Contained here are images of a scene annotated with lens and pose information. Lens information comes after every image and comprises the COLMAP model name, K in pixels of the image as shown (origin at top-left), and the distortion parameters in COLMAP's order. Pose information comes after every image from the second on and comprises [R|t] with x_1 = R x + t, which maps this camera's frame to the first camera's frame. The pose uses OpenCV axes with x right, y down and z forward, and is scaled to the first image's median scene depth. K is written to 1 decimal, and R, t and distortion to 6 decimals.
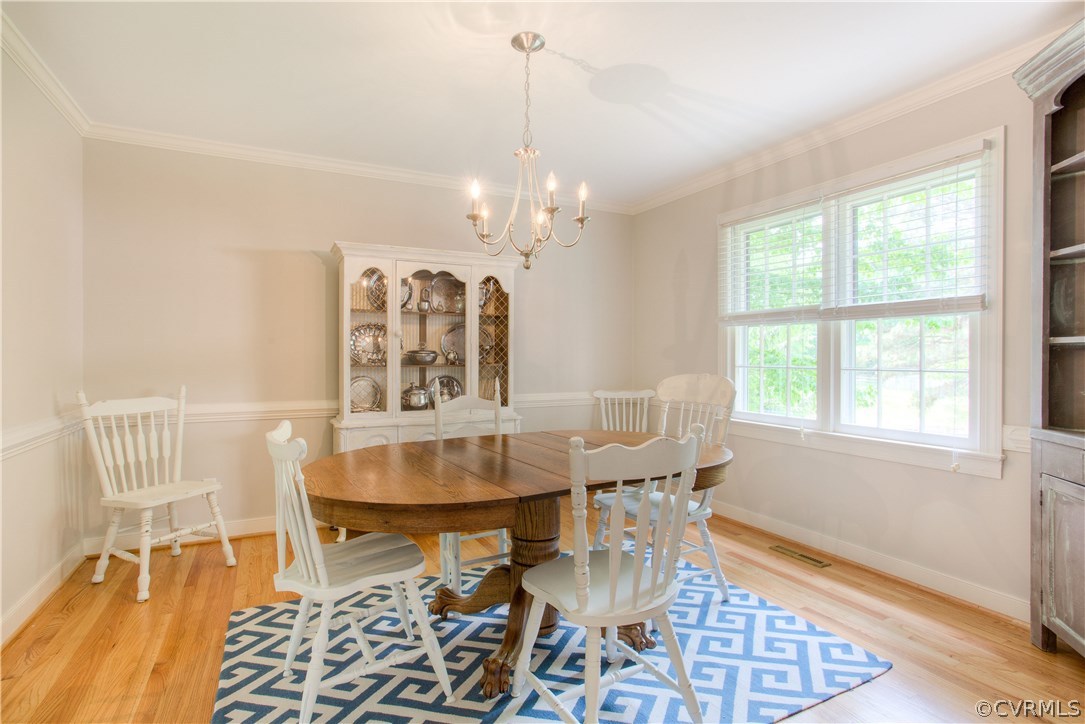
lens RADIAL K [[542.5, 0, 541.7], [0, 542.5, 358.3], [0, 0, 1]] dist [-0.003499, -0.000683]
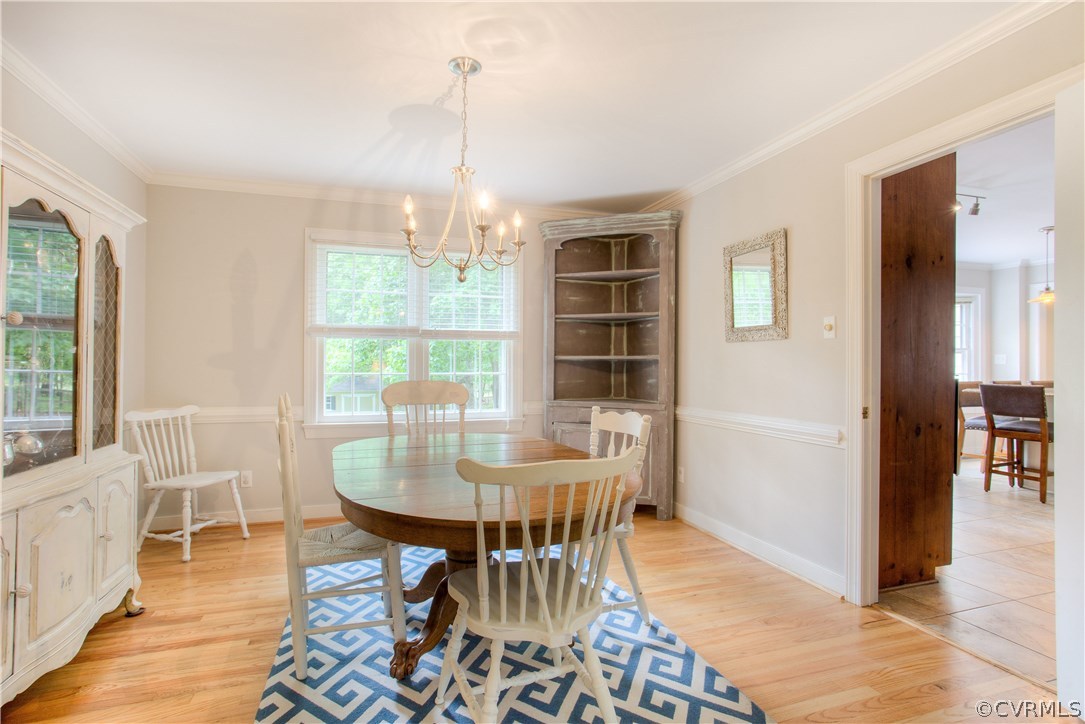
lens RADIAL K [[523.9, 0, 538.1], [0, 523.9, 362.6], [0, 0, 1]] dist [-0.051252, 0.030792]
pose [[0.146962, 0.003530, 0.989136, -0.709949], [0.002974, 0.999988, -0.004011, -0.003083], [-0.989138, 0.003531, 0.146950, 0.510090]]
